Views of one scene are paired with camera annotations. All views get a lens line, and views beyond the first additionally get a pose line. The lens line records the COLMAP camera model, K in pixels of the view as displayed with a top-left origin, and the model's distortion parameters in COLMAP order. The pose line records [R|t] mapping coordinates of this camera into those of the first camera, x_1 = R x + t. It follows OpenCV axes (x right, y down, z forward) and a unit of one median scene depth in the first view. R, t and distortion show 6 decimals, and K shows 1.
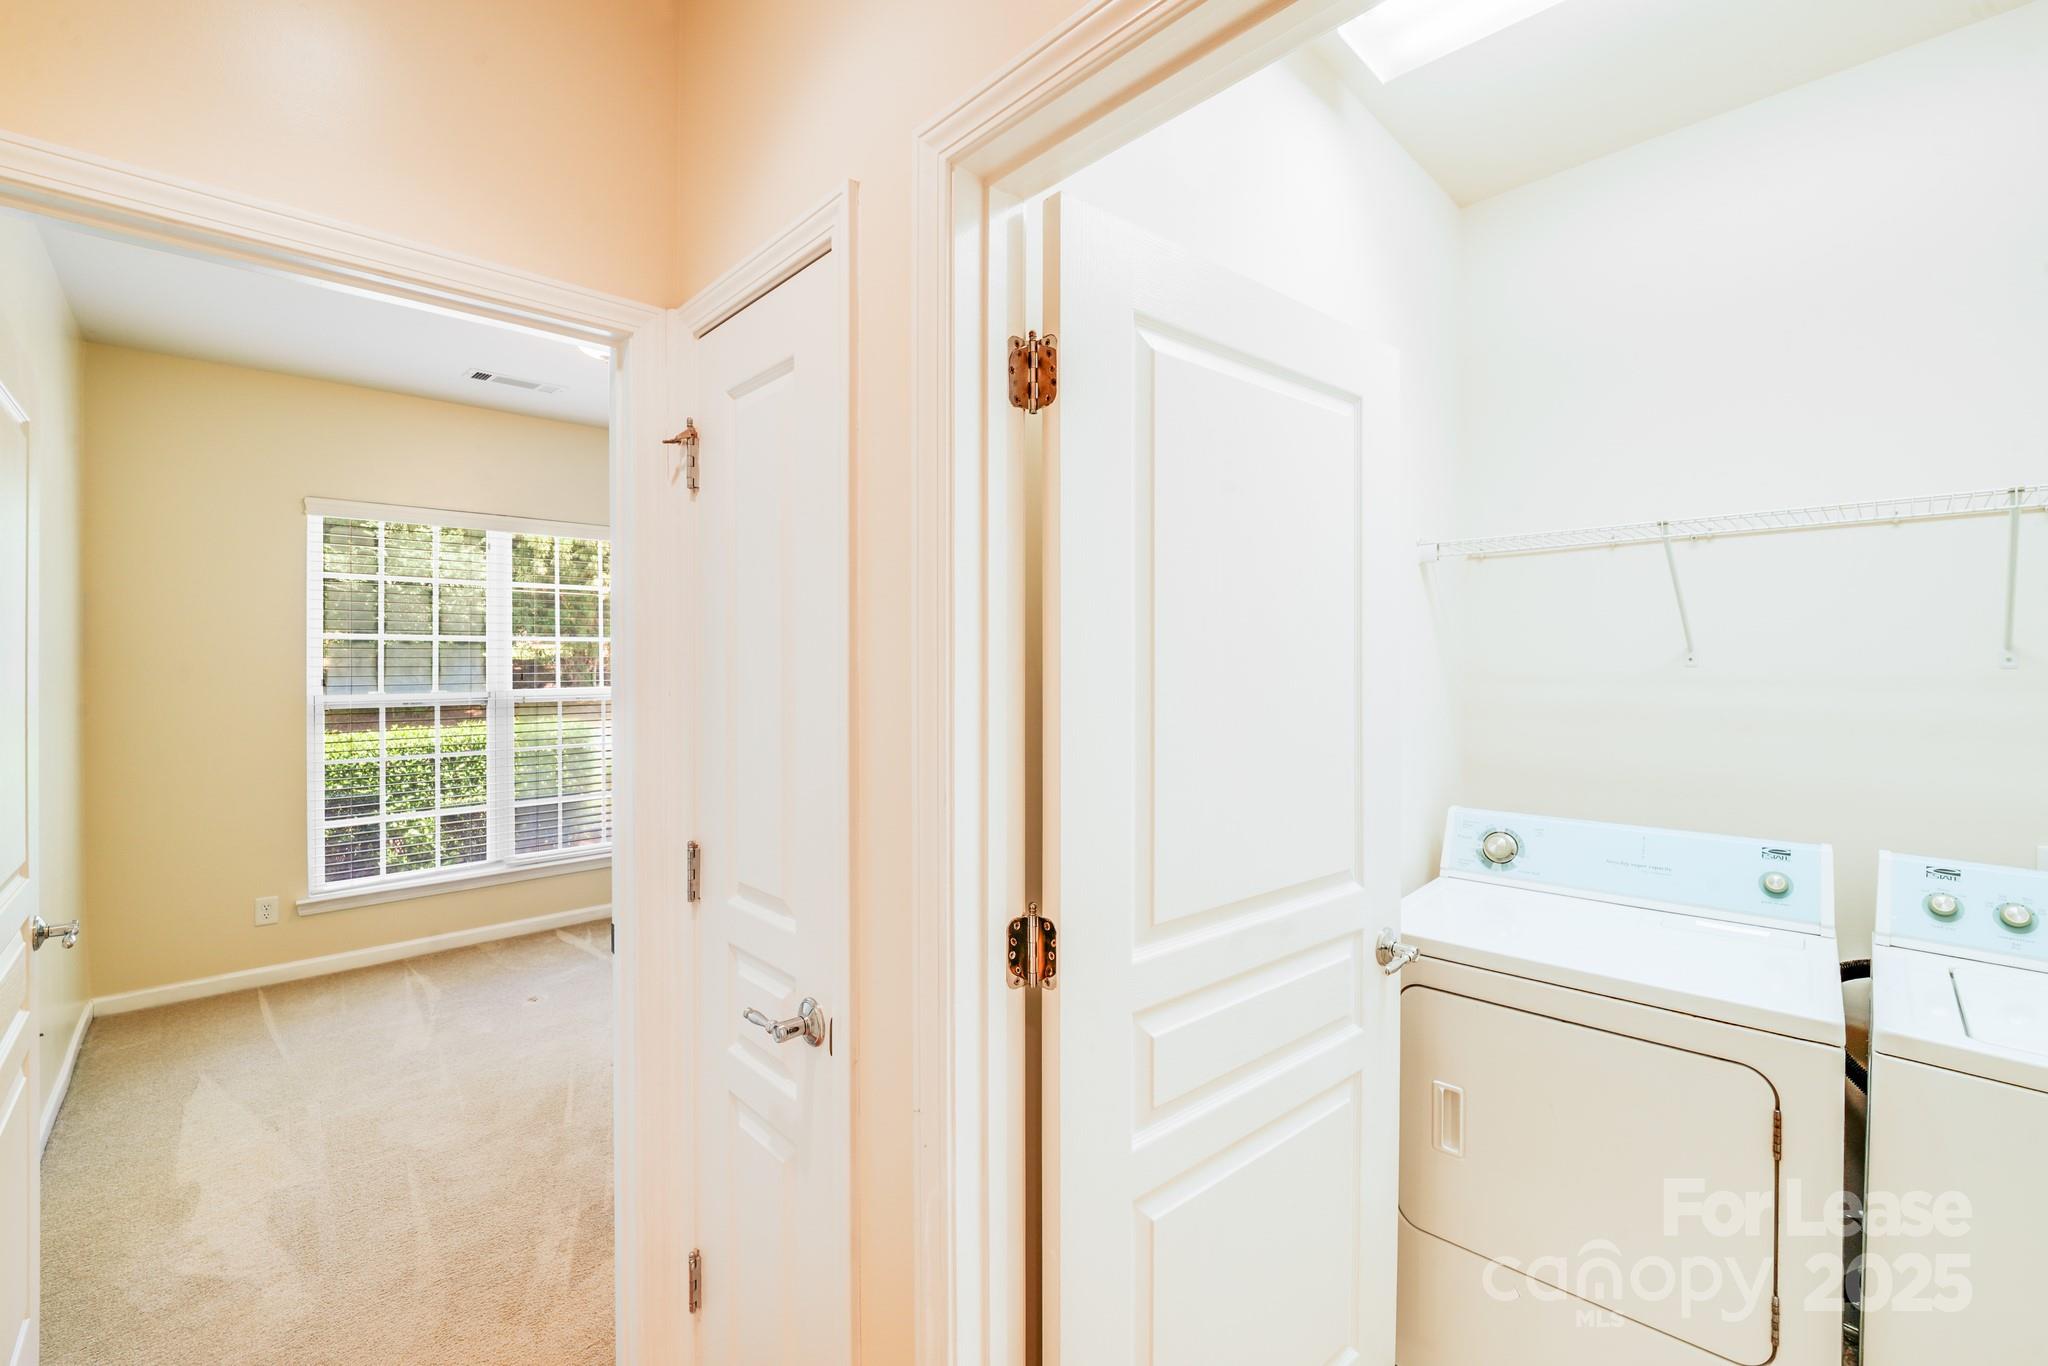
lens RADIAL K [[843.0, 0, 1009.5], [0, 843.0, 664.3], [0, 0, 1]] dist [-0.003789, -0.003449]
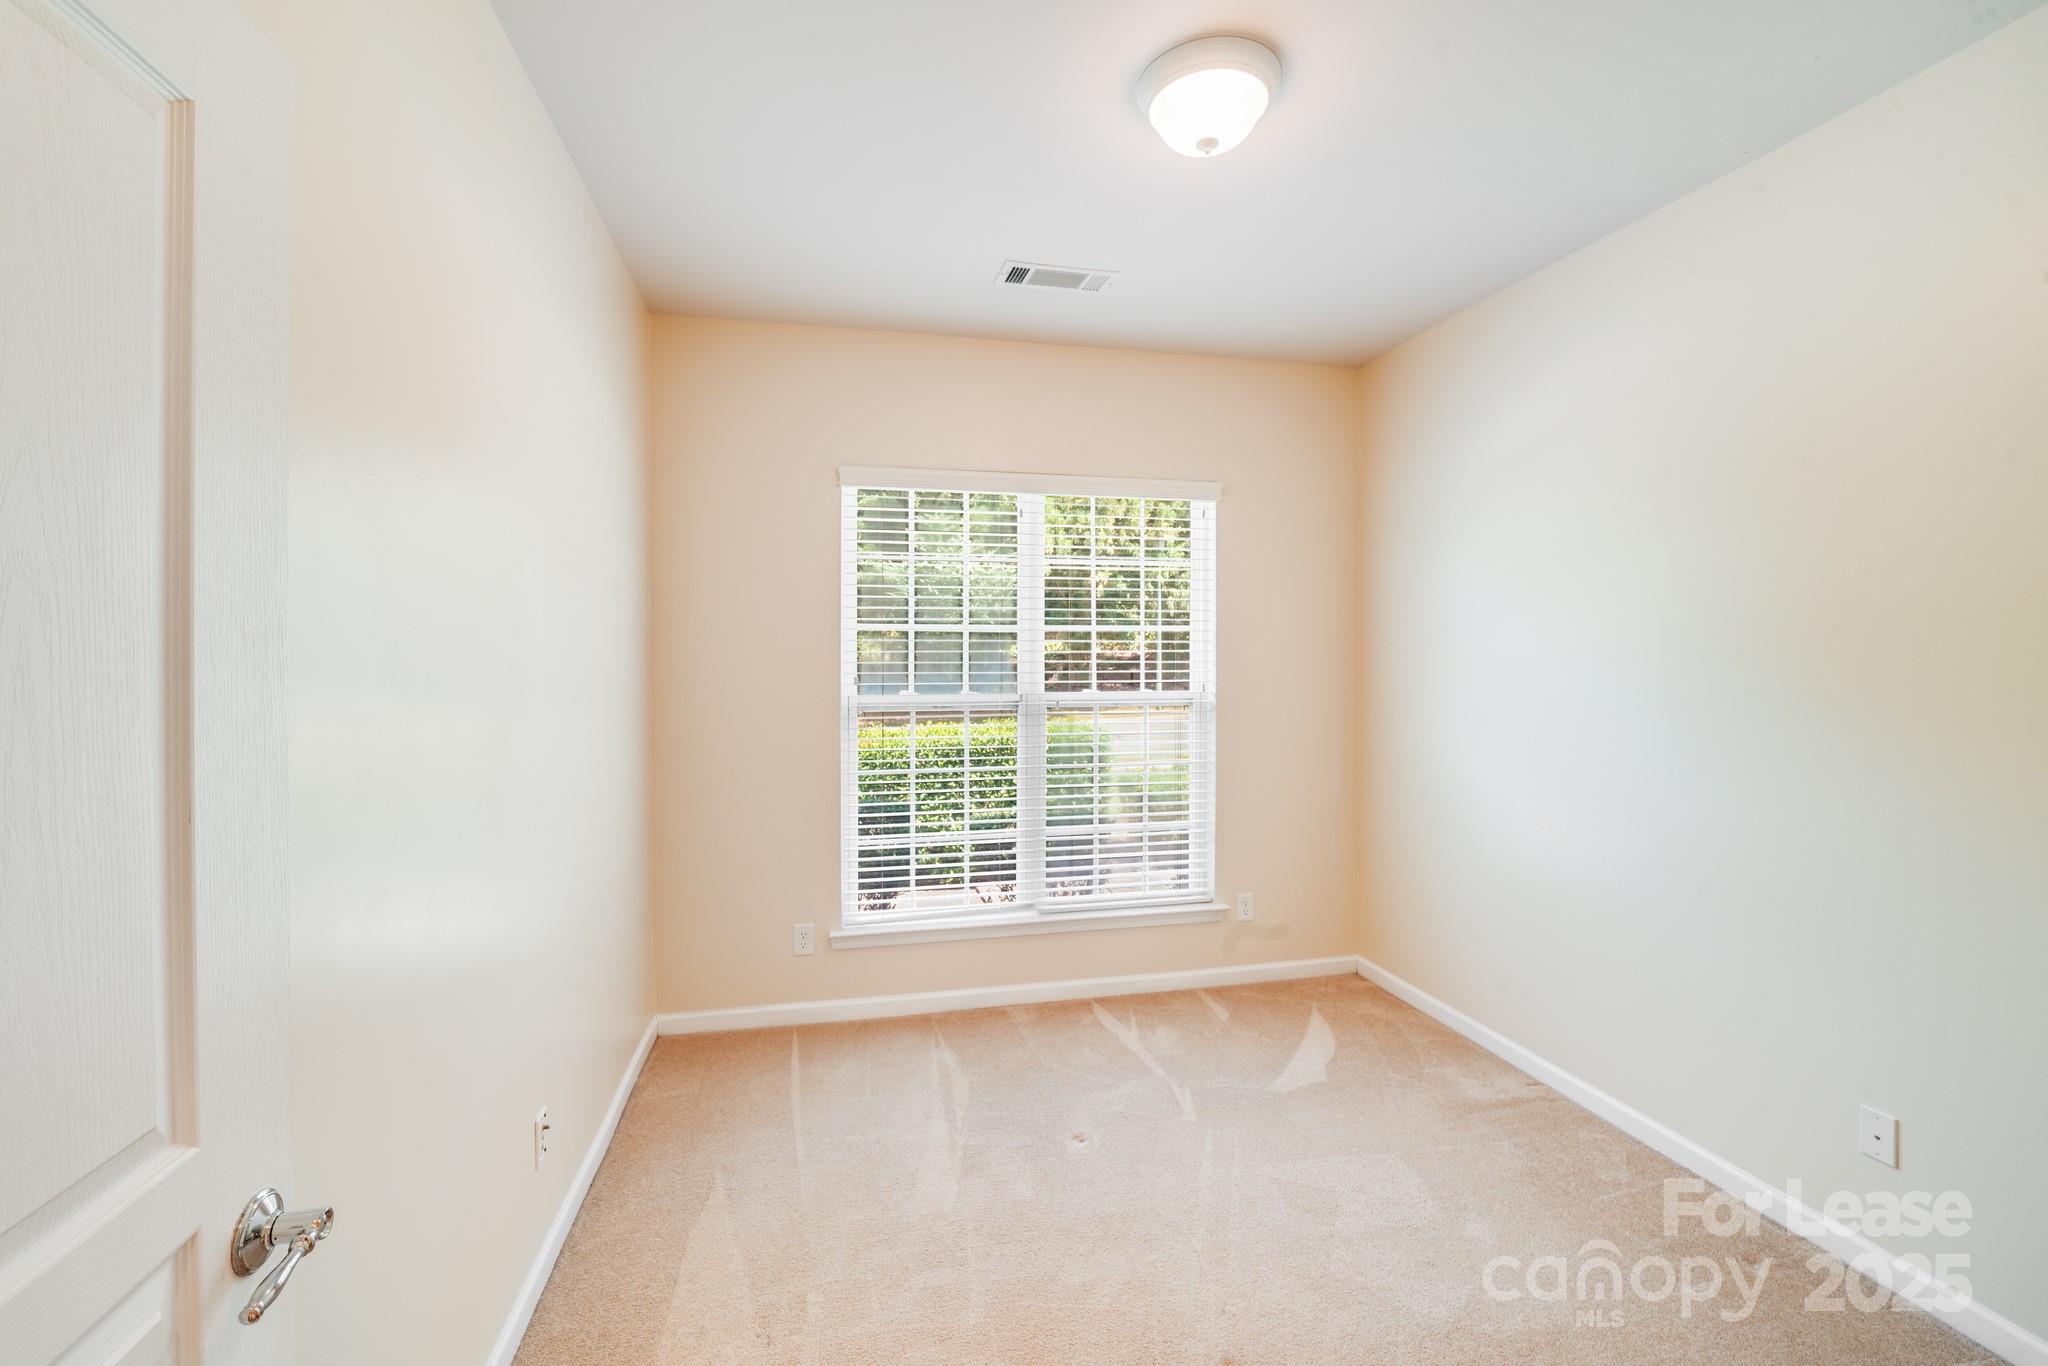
lens RADIAL K [[843.0, 0, 1009.5], [0, 843.0, 664.3], [0, 0, 1]] dist [-0.003789, -0.003449]
pose [[0.855501, 0.007776, -0.517743, -0.235054], [-0.004054, 0.999957, 0.008319, -0.003232], [0.517785, -0.005018, 0.855496, 0.341278]]
